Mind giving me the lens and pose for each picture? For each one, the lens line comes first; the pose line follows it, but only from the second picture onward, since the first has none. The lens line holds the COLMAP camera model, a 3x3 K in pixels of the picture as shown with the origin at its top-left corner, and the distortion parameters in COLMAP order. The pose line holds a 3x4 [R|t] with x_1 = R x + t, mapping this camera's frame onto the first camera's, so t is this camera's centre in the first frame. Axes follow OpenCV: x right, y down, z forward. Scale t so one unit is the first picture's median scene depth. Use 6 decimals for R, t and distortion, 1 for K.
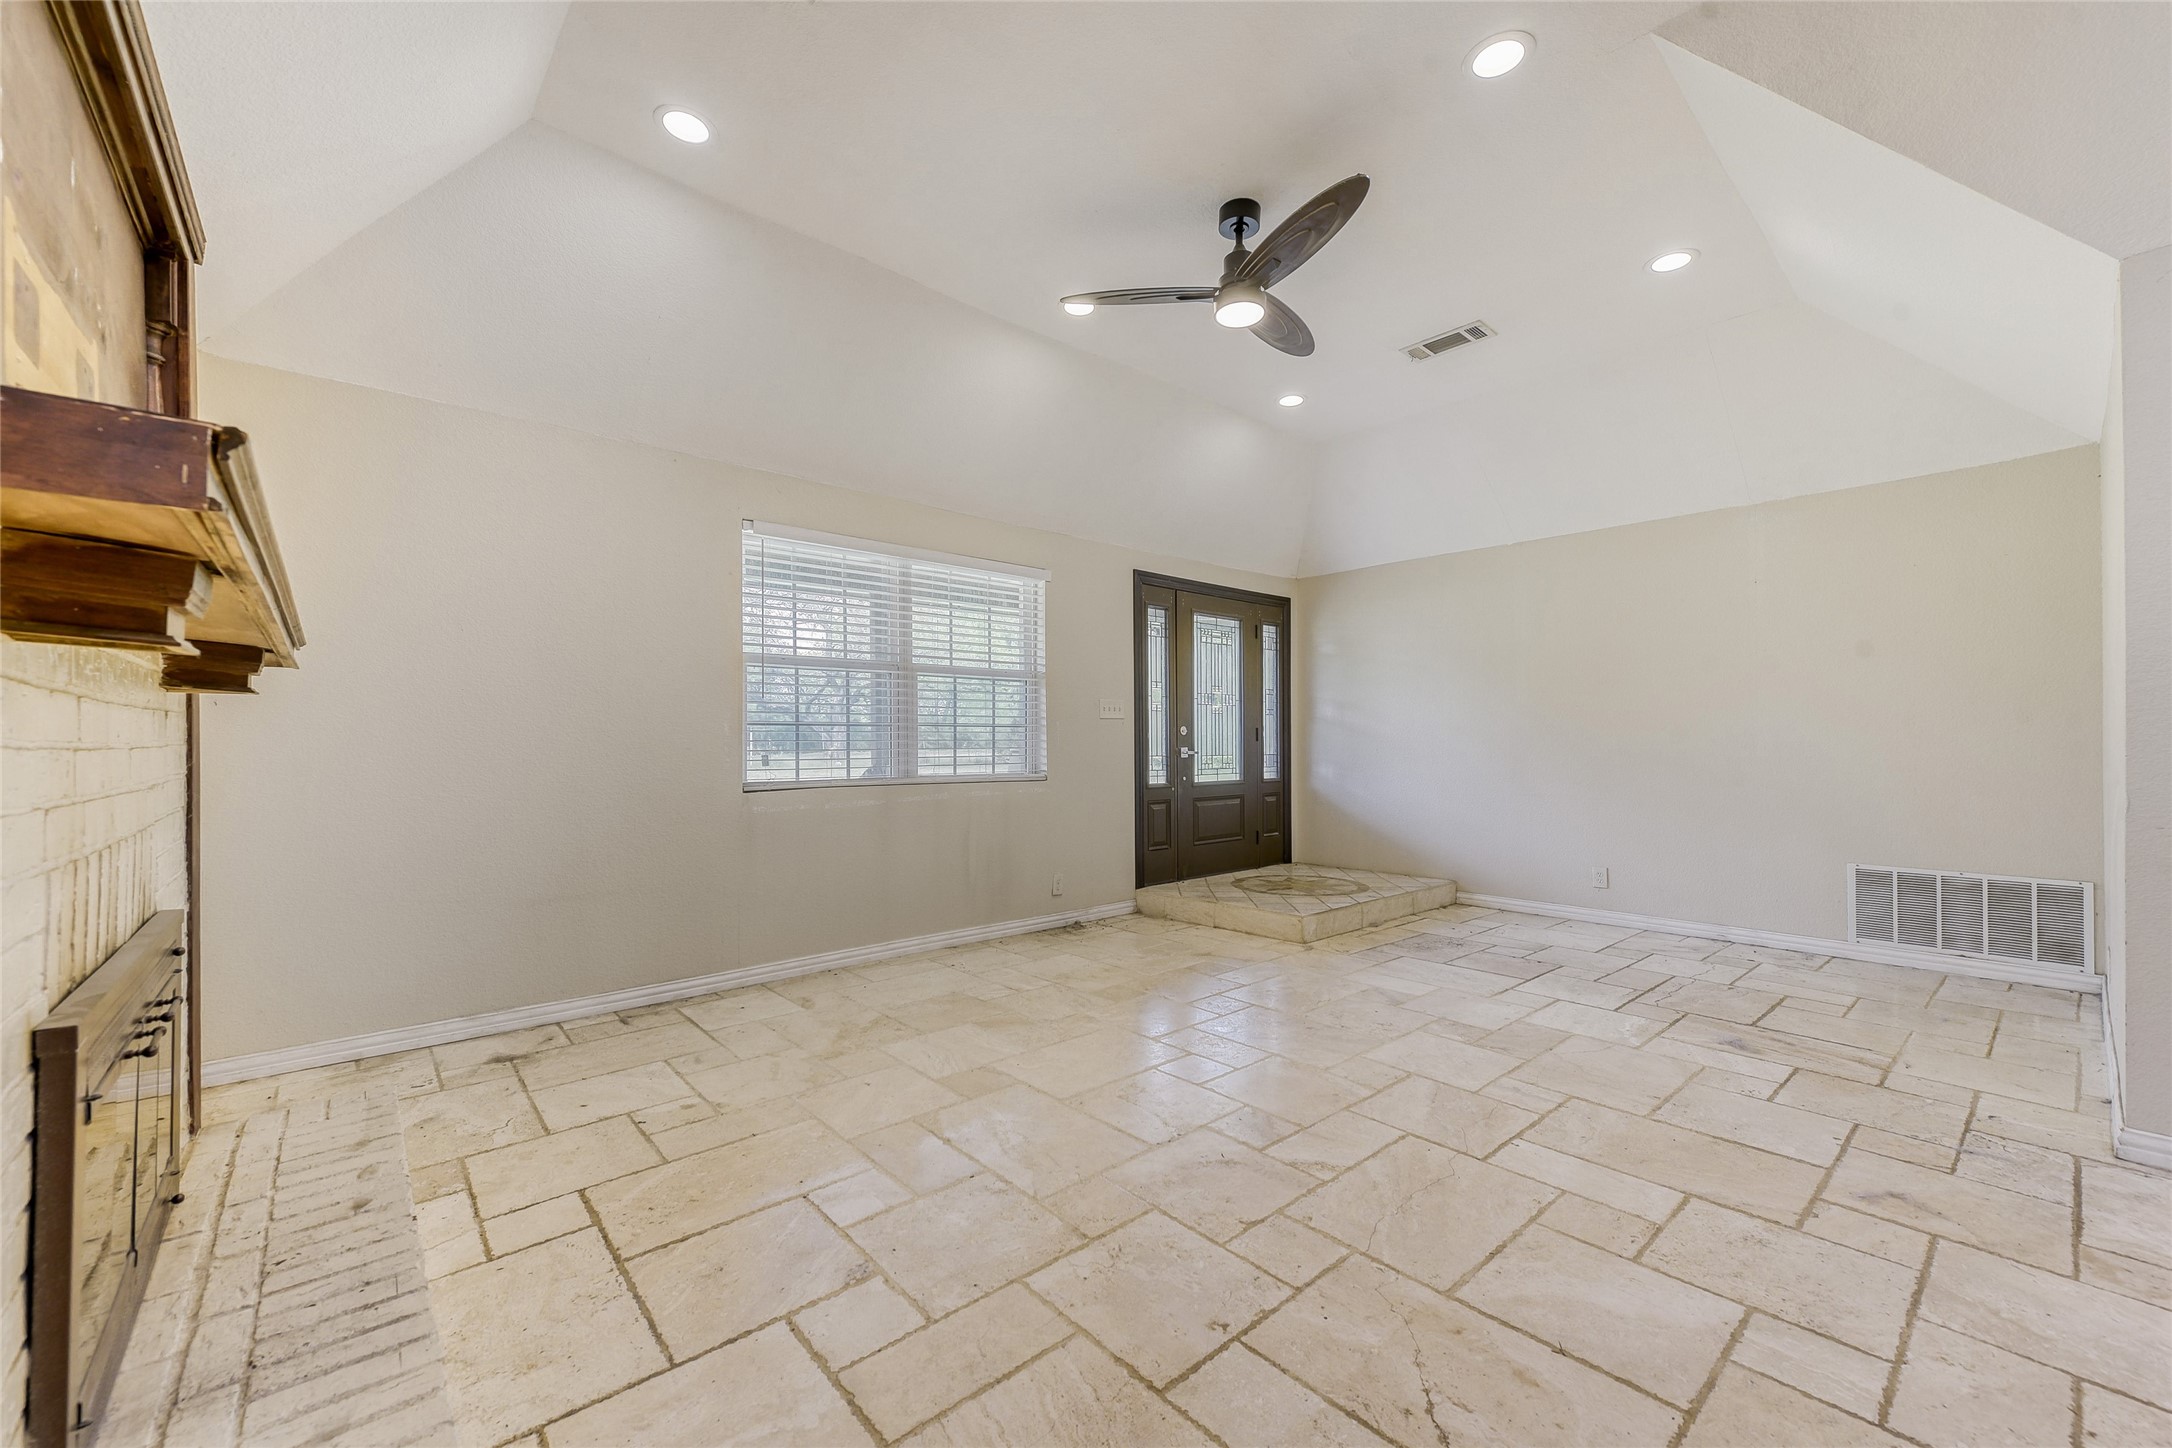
lens RADIAL K [[868.0, 0, 1108.1], [0, 868.0, 731.9], [0, 0, 1]] dist [0.005912, -0.001396]
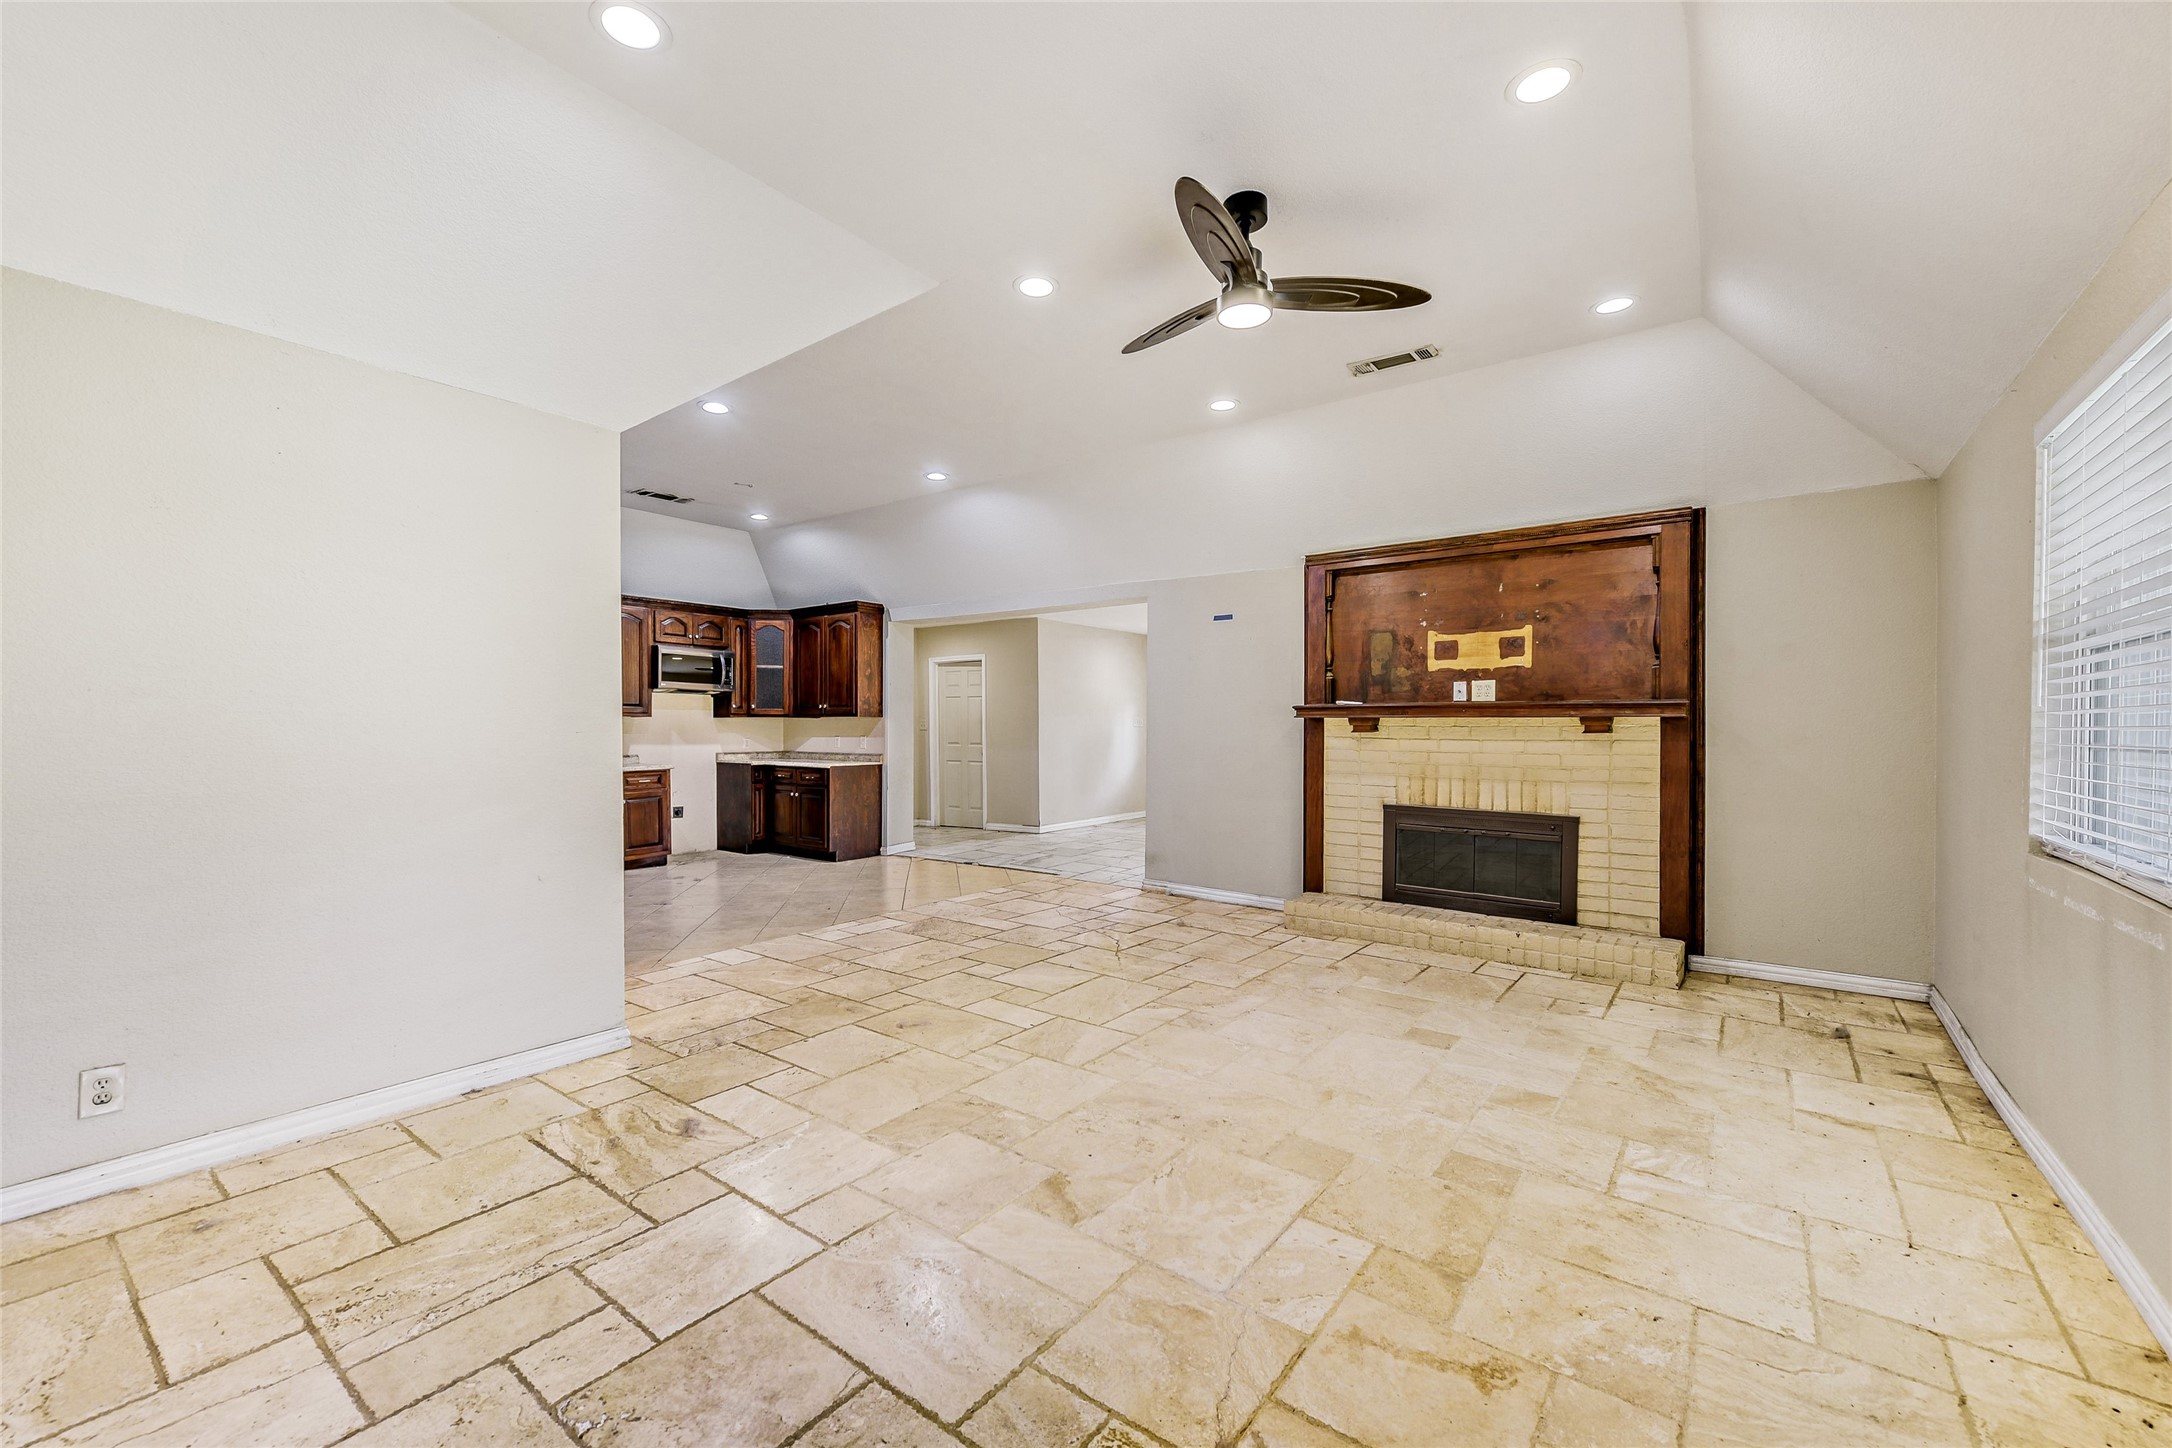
lens RADIAL K [[868.0, 0, 1088.6], [0, 868.0, 729.5], [0, 0, 1]] dist [0.005912, -0.001396]
pose [[-0.982359, 0.000312, -0.187004, 0.426417], [0.001531, 0.999978, -0.006377, -0.020671], [0.186998, -0.006551, -0.982338, 1.635246]]
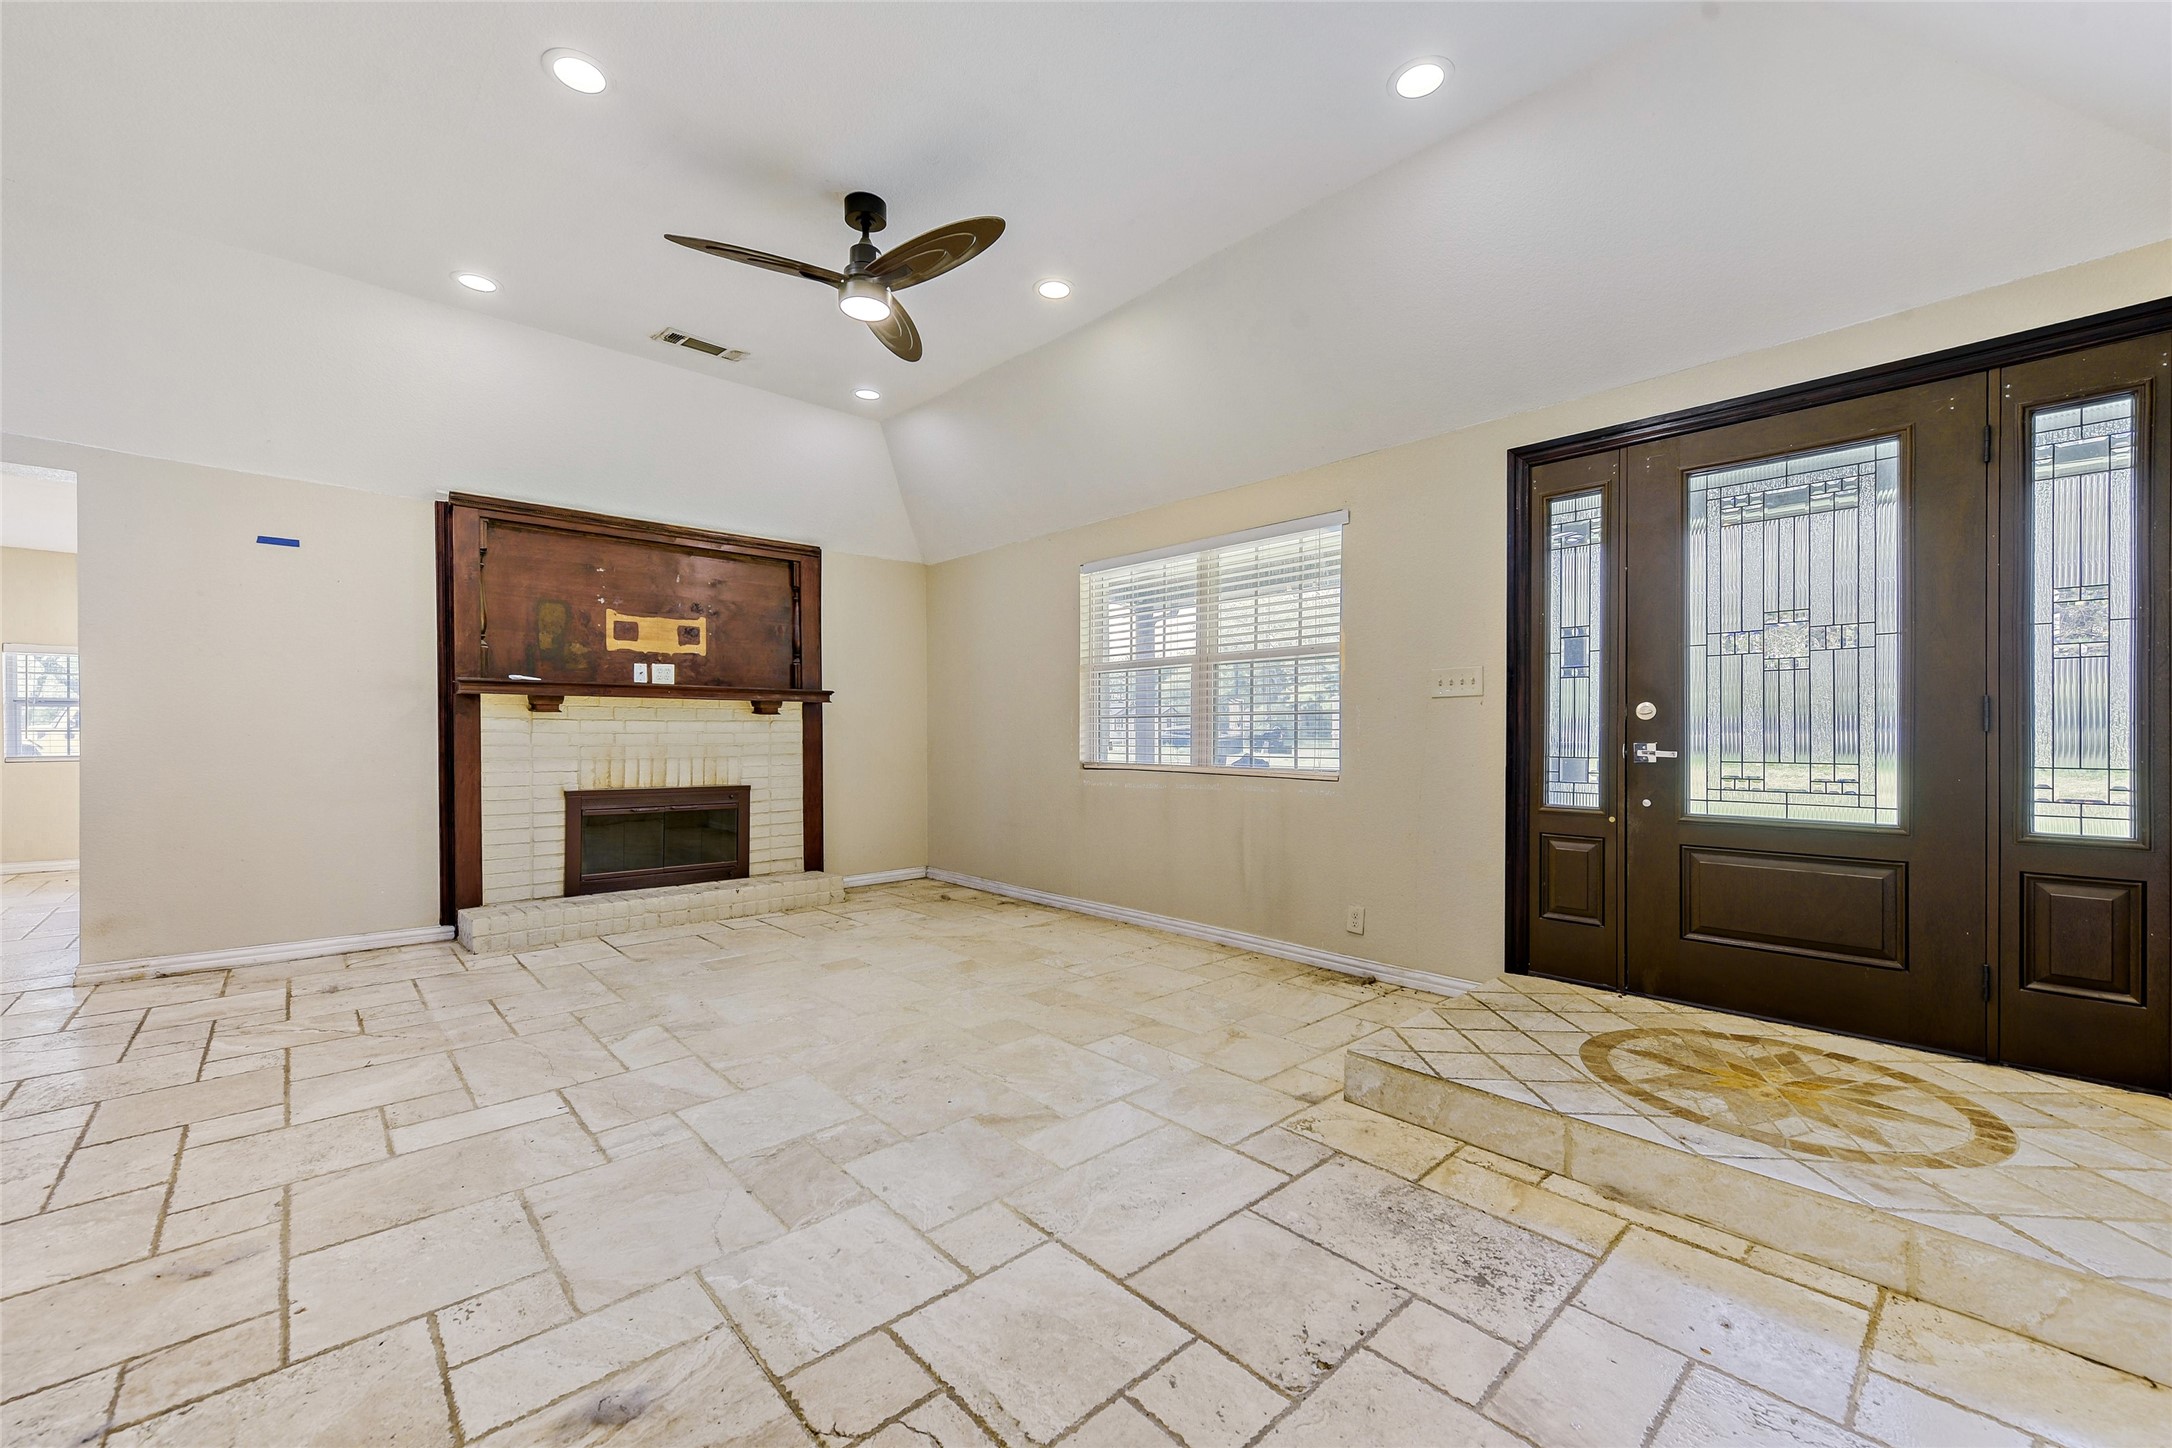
lens RADIAL K [[868.0, 0, 1057.0], [0, 868.0, 731.8], [0, 0, 1]] dist [0.005912, -0.001396]
pose [[-0.010917, 0.002916, -0.999936, 0.998621], [0.010487, 0.999941, 0.002802, 0.009332], [0.999885, -0.010456, -0.010946, 1.059688]]
